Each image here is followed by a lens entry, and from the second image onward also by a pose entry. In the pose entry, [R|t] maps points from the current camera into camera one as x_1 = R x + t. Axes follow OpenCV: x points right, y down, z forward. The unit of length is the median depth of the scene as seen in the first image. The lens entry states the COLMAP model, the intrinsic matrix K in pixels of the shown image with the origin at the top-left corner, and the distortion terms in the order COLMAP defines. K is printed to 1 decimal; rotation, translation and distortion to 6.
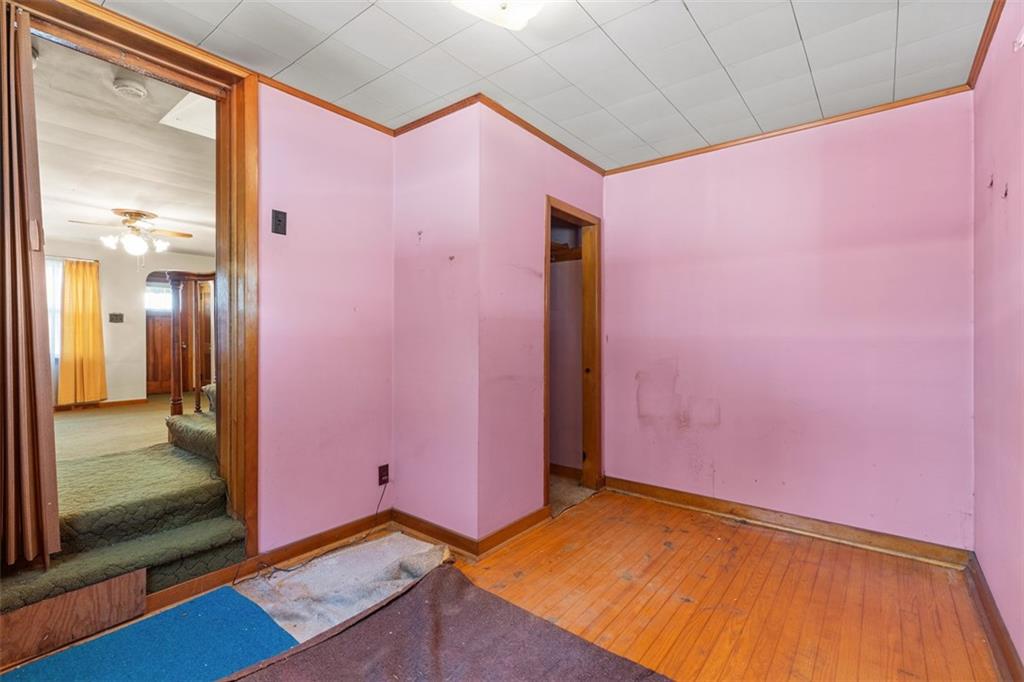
lens RADIAL K [[466.5, 0, 515.1], [0, 466.5, 338.5], [0, 0, 1]] dist [0.015648, -0.000806]
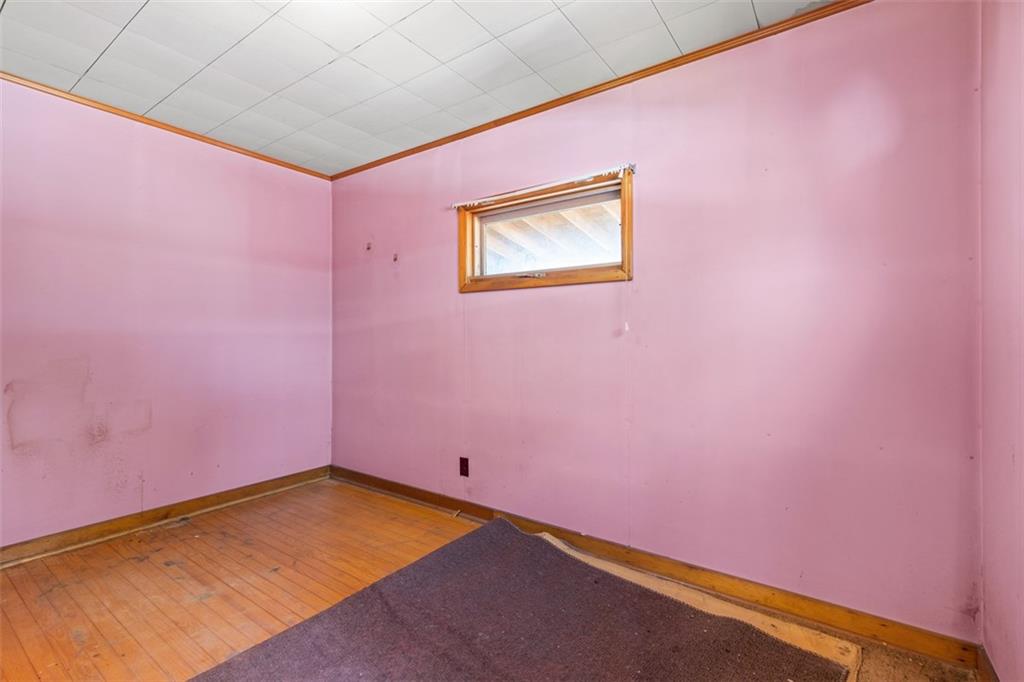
lens RADIAL K [[466.5, 0, 516.2], [0, 466.5, 339.7], [0, 0, 1]] dist [0.015648, -0.000806]
pose [[-0.041009, -0.005189, 0.999145, -0.663324], [0.009399, 0.999940, 0.005579, 0.017690], [-0.999115, 0.009620, -0.040957, 0.422489]]
